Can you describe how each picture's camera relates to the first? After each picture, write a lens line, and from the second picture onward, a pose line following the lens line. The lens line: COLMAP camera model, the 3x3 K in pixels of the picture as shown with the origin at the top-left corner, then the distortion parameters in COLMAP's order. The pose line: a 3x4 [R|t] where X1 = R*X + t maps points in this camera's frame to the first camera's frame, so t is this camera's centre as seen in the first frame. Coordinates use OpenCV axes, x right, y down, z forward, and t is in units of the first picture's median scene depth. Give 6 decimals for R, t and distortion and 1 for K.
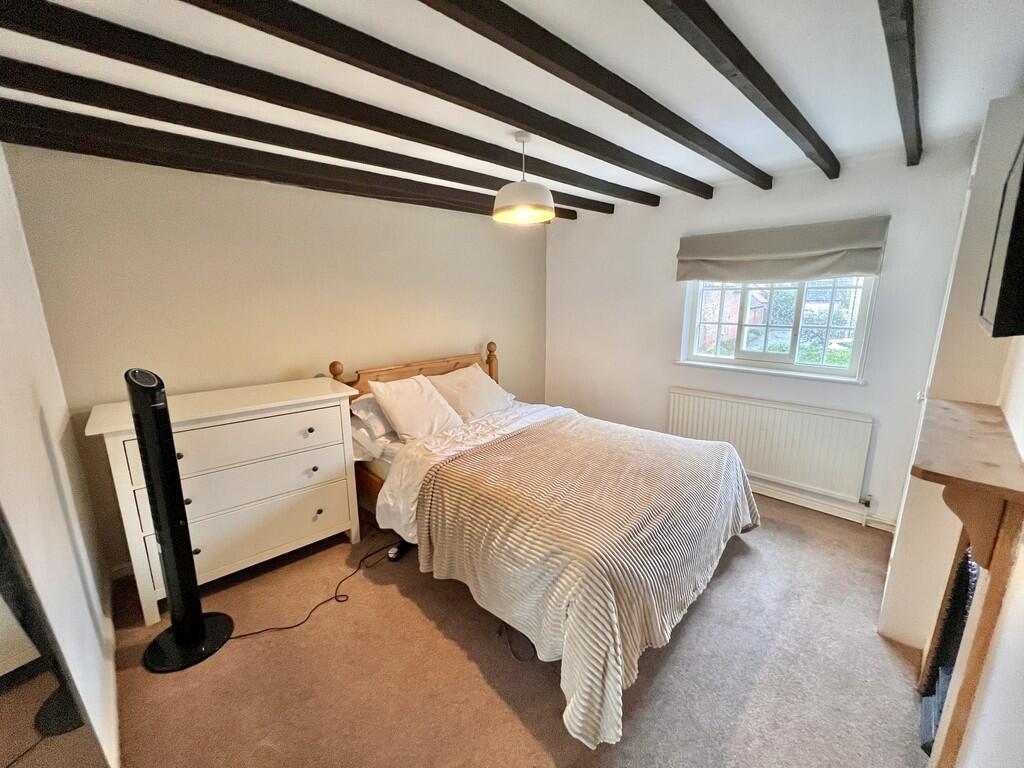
lens RADIAL K [[424.7, 0, 510.8], [0, 424.7, 390.3], [0, 0, 1]] dist [-0.000608, -0.000084]
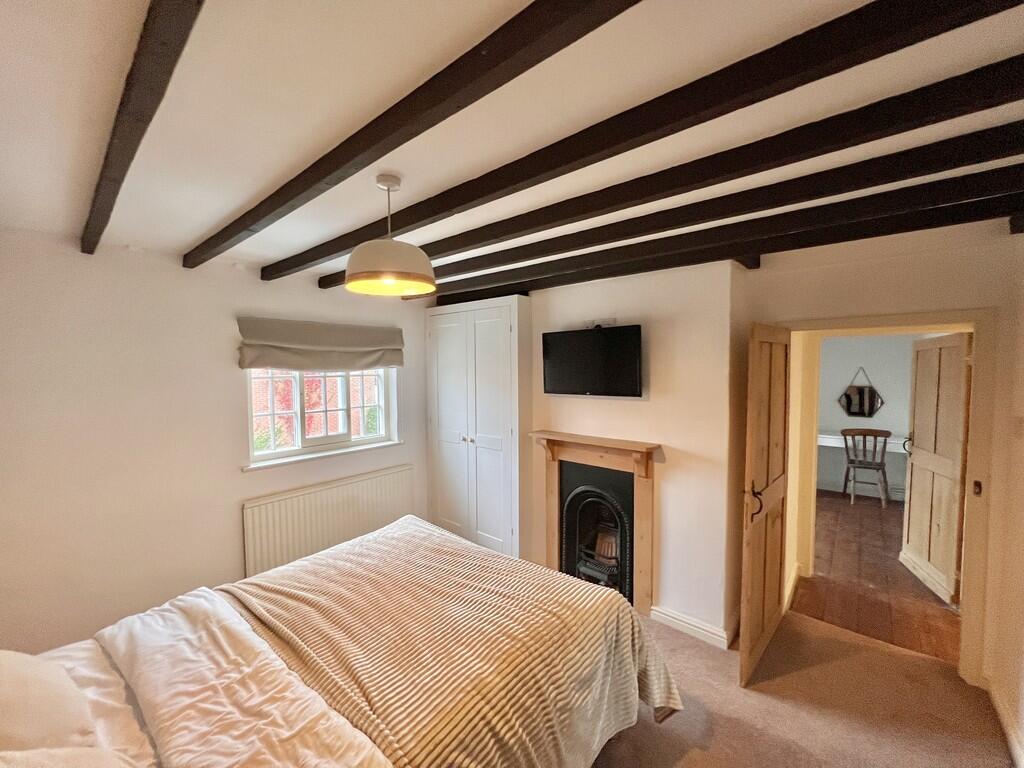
lens RADIAL K [[424.7, 0, 510.8], [0, 424.7, 390.3], [0, 0, 1]] dist [-0.000608, -0.000084]
pose [[-0.142336, -0.043741, 0.988851, -0.497961], [0.225013, 0.971437, 0.075360, -0.175041], [-0.963903, 0.233231, -0.128428, 0.667202]]
